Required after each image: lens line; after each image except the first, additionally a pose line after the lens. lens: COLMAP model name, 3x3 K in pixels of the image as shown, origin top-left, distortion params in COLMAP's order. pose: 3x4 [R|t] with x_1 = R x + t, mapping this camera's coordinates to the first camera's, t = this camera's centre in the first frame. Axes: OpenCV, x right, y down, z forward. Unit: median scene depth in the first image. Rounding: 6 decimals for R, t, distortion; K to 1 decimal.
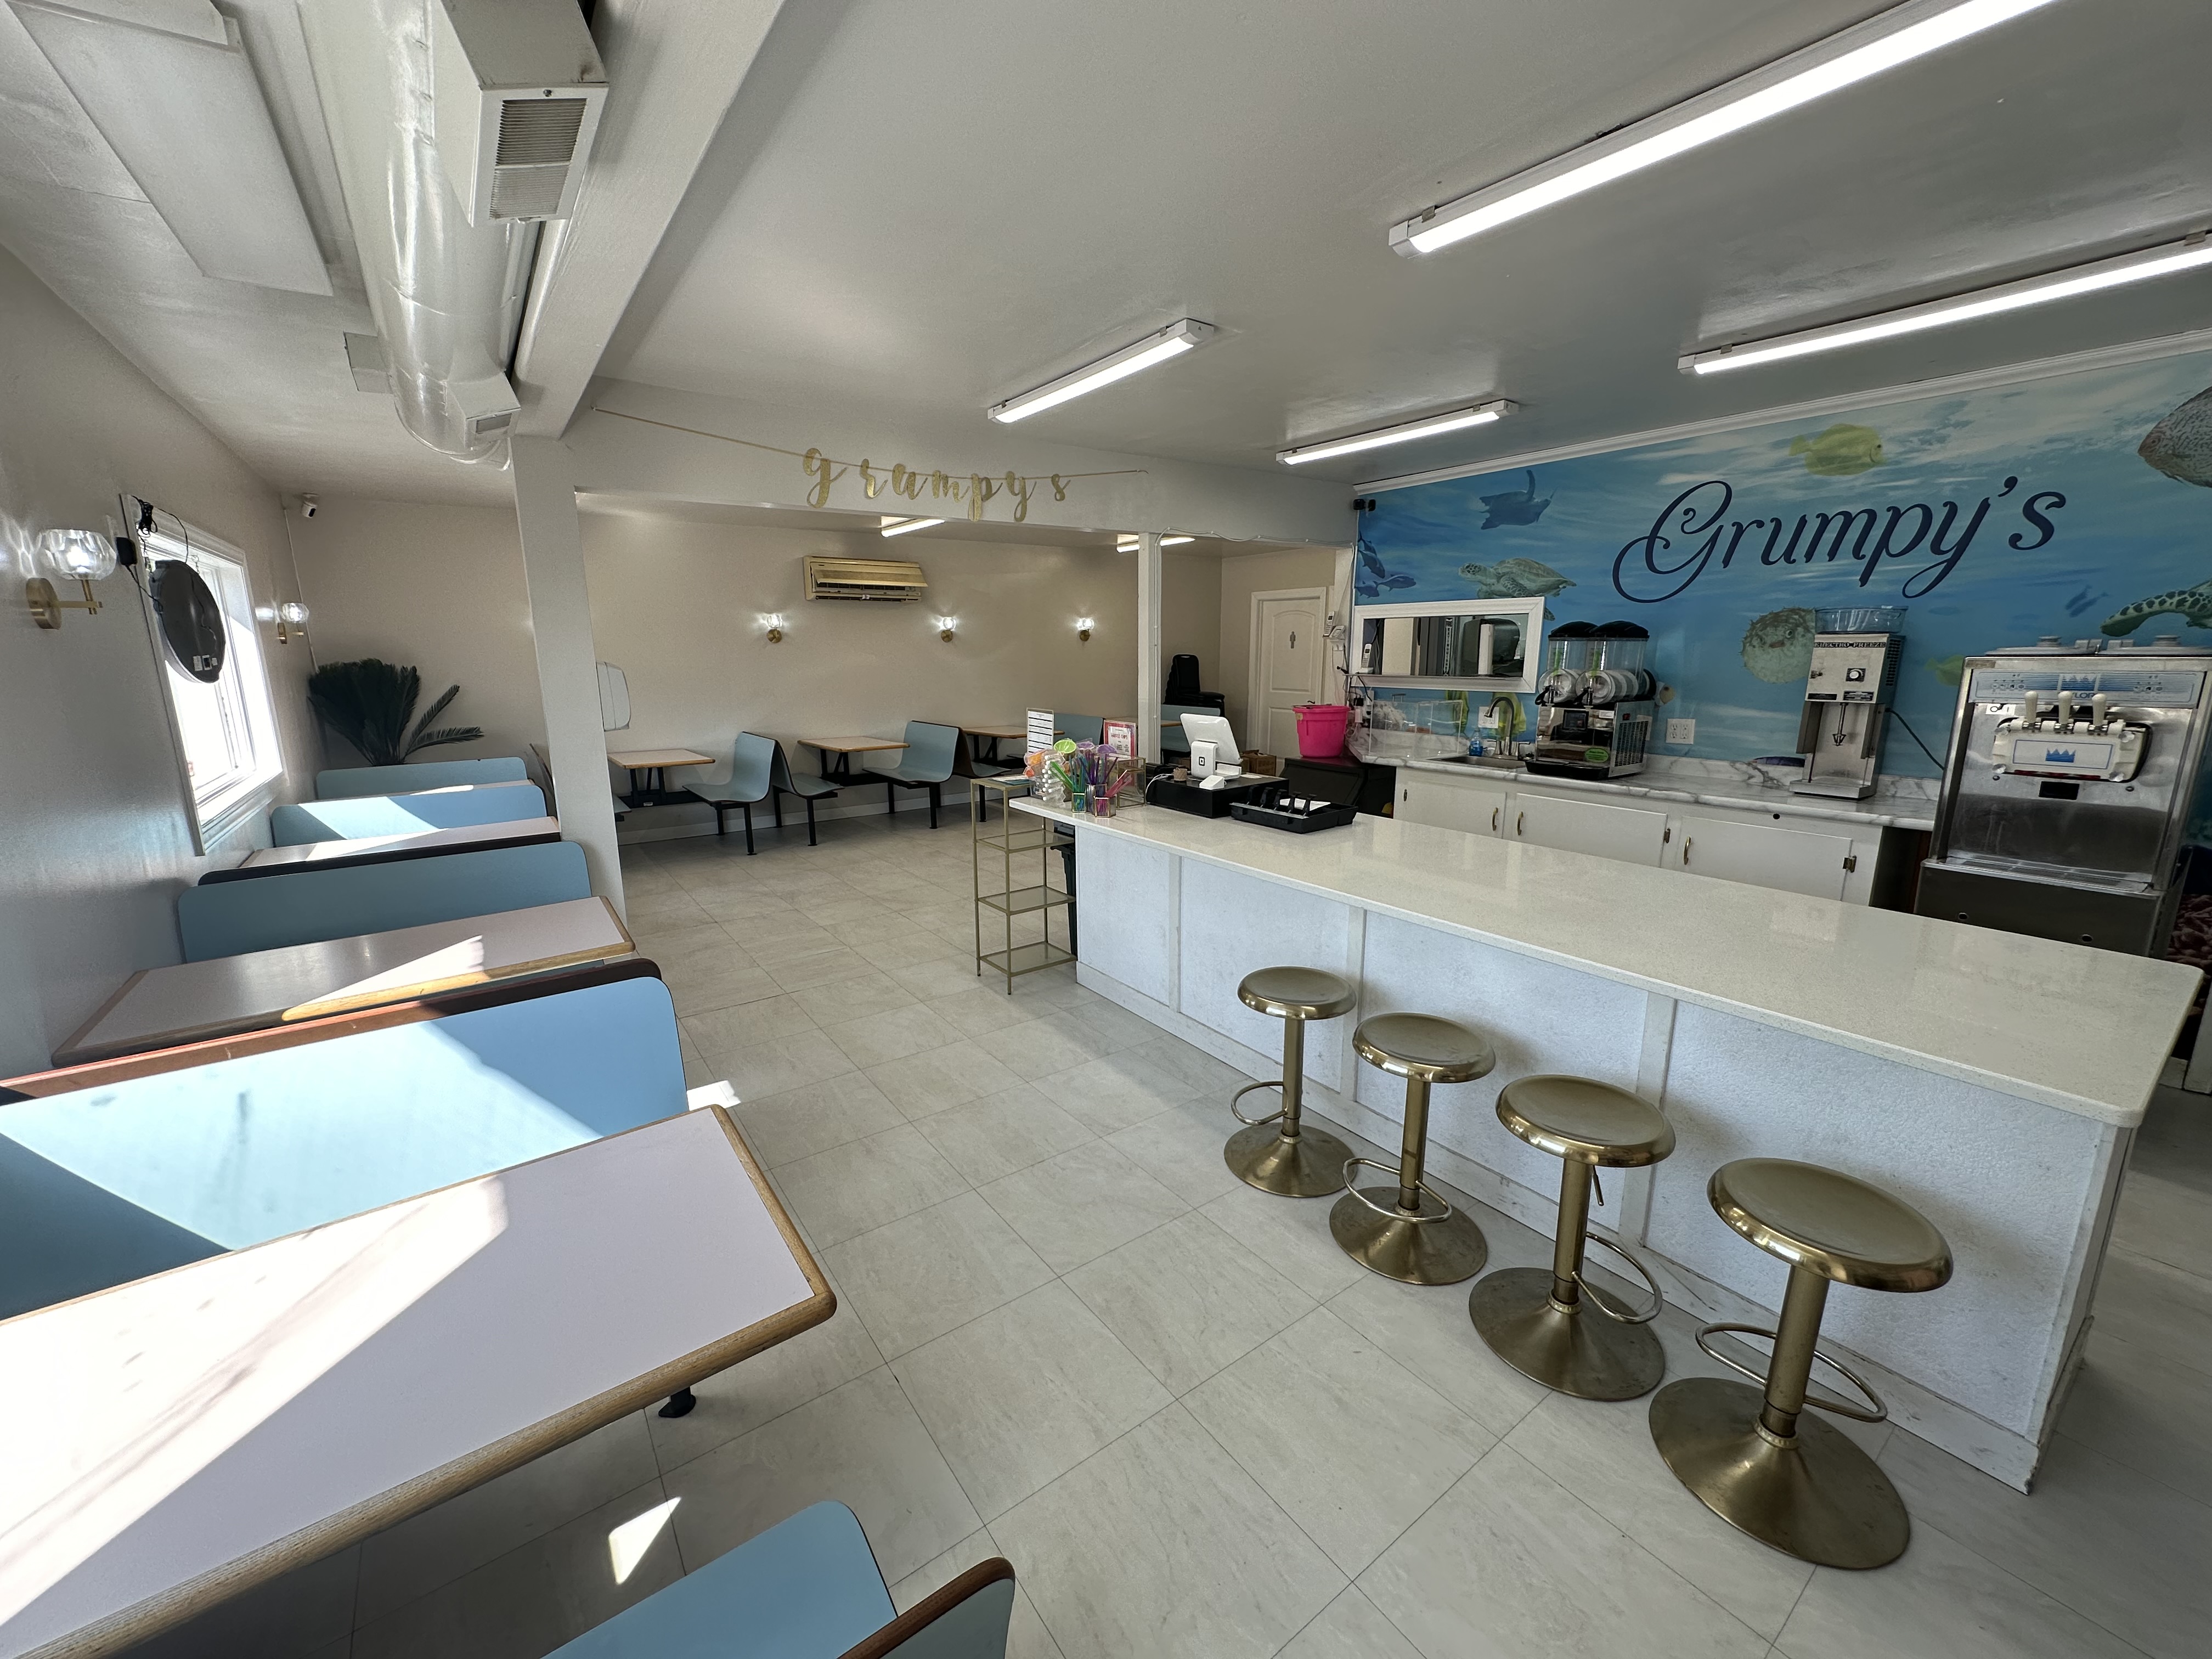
lens RADIAL K [[881.2, 0, 1102.7], [0, 881.2, 827.5], [0, 0, 1]] dist [-0.002713, 0.000401]
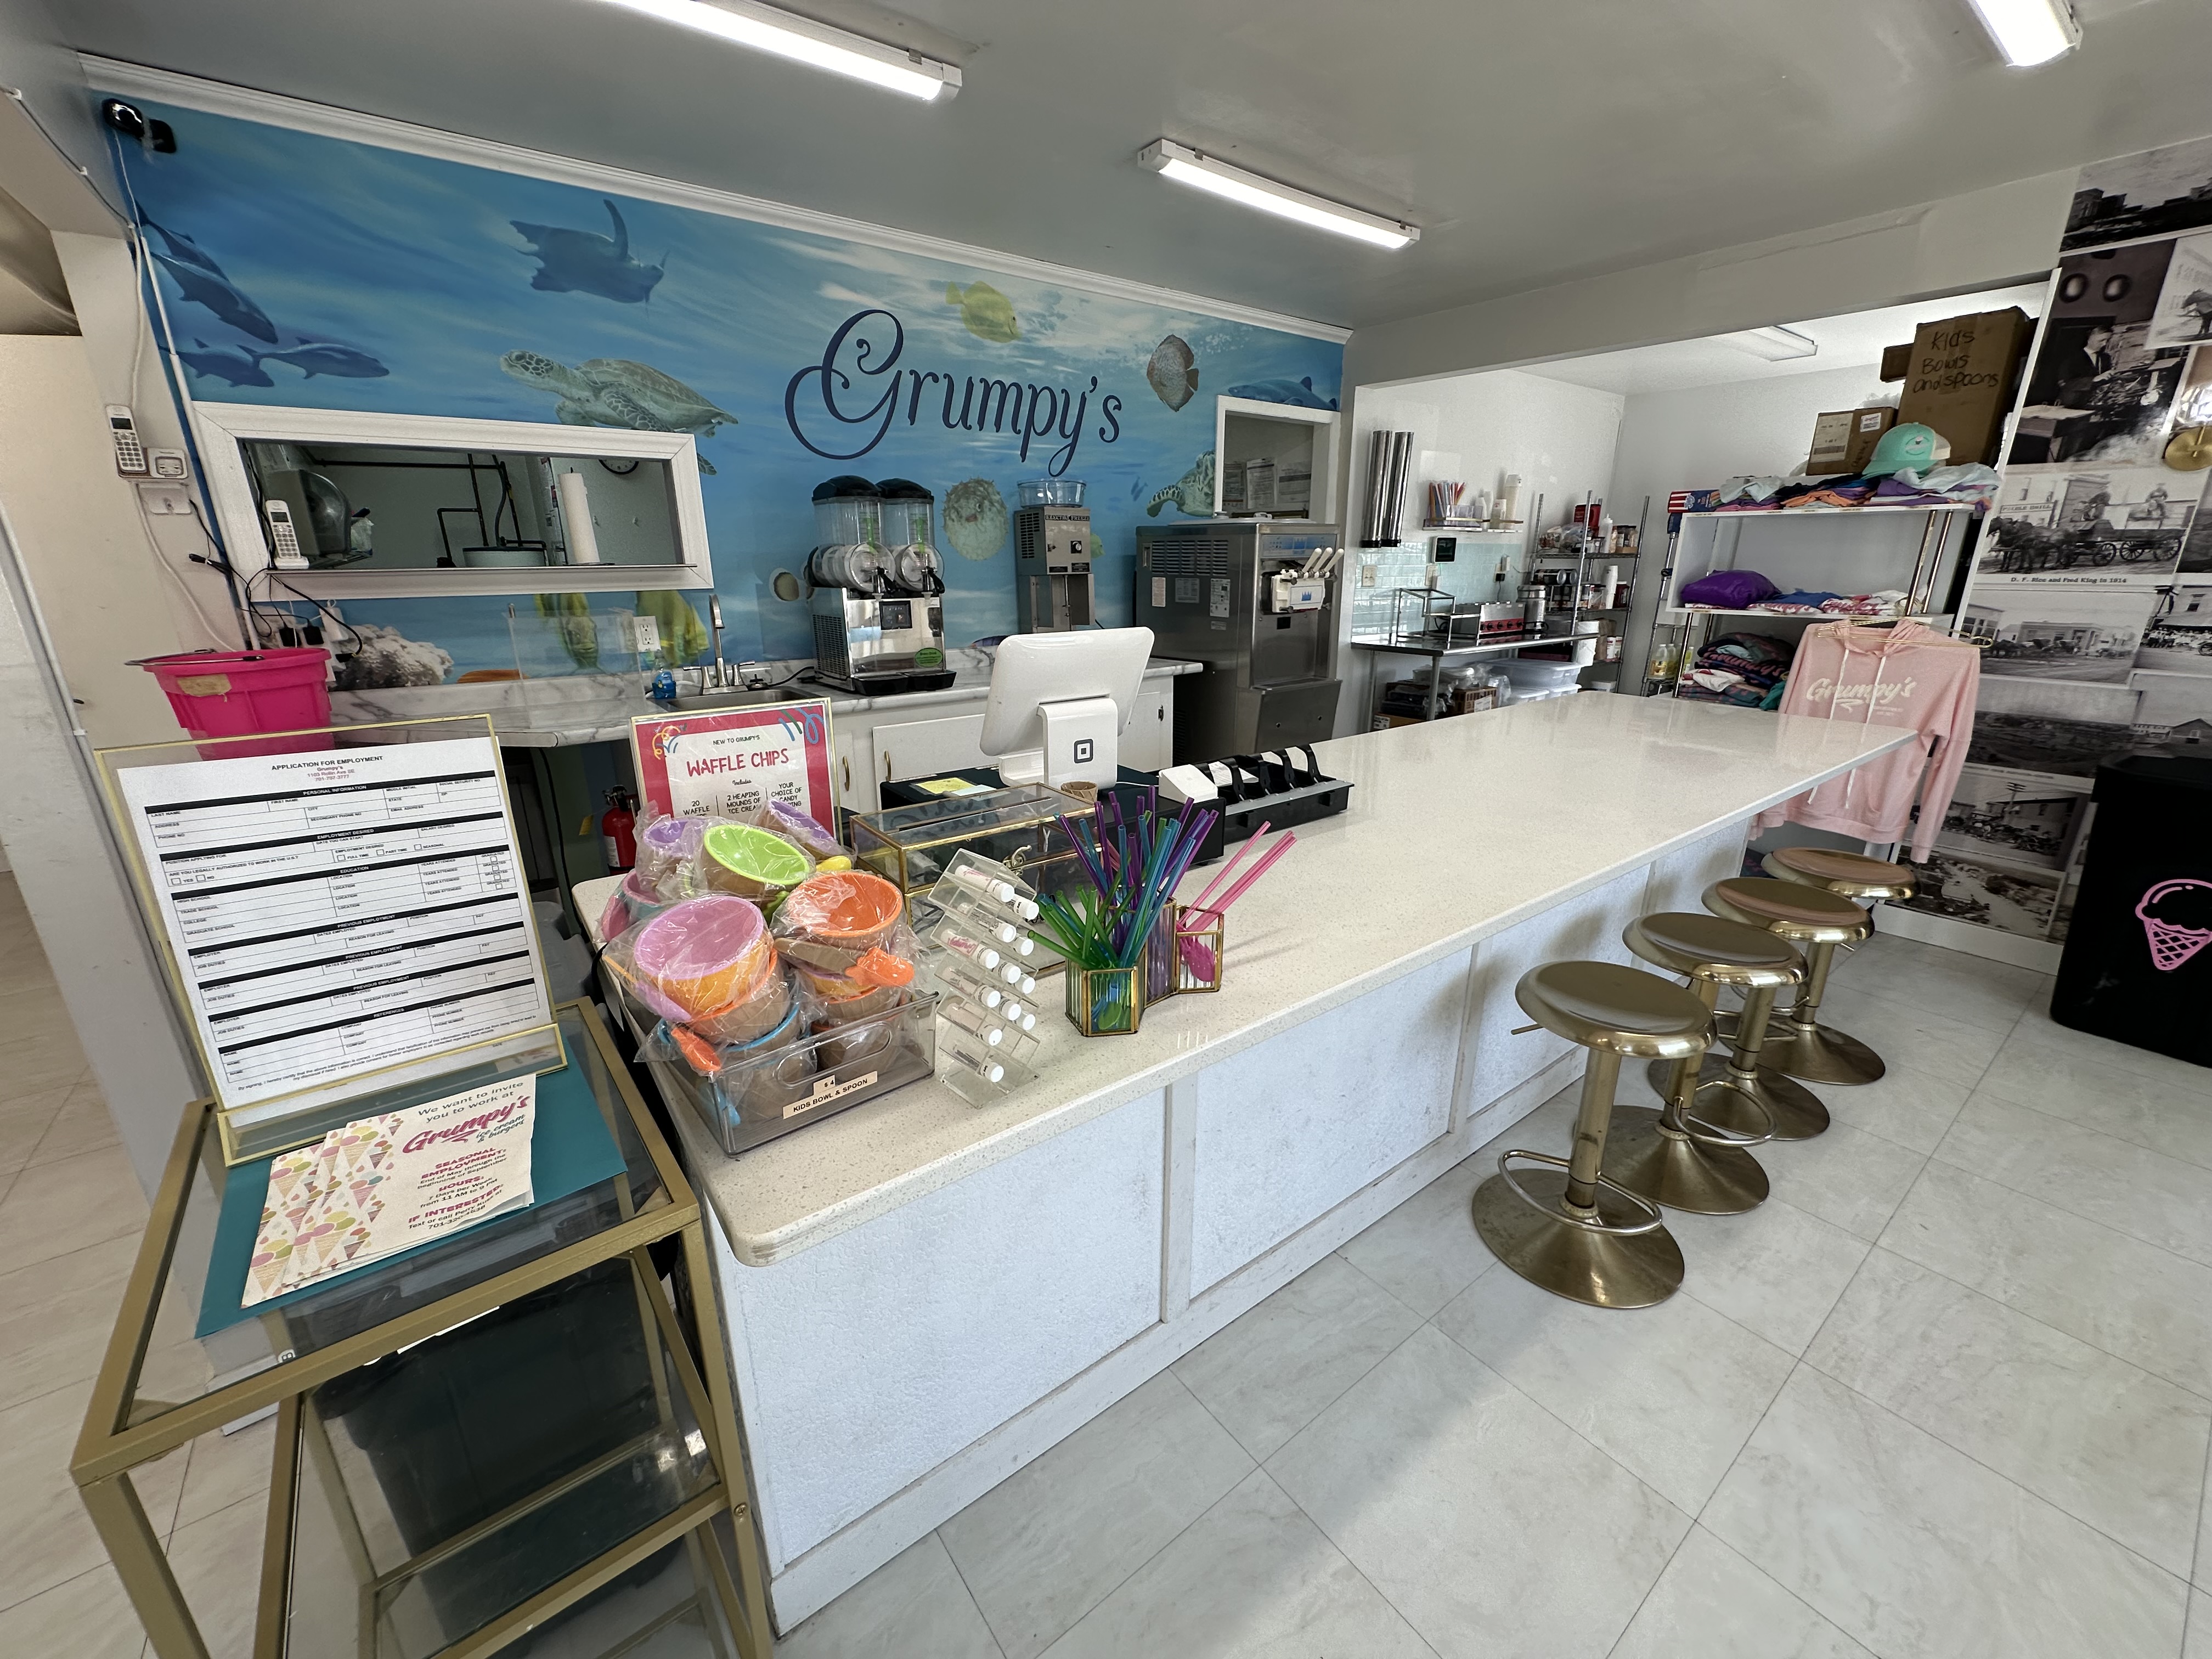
lens RADIAL K [[881.2, 0, 1106.6], [0, 881.2, 827.8], [0, 0, 1]] dist [-0.002713, 0.000401]
pose [[-0.018782, -0.290910, 0.956566, -0.240348], [0.208431, 0.934575, 0.288315, -0.137090], [-0.977857, 0.204793, 0.043081, 0.870182]]
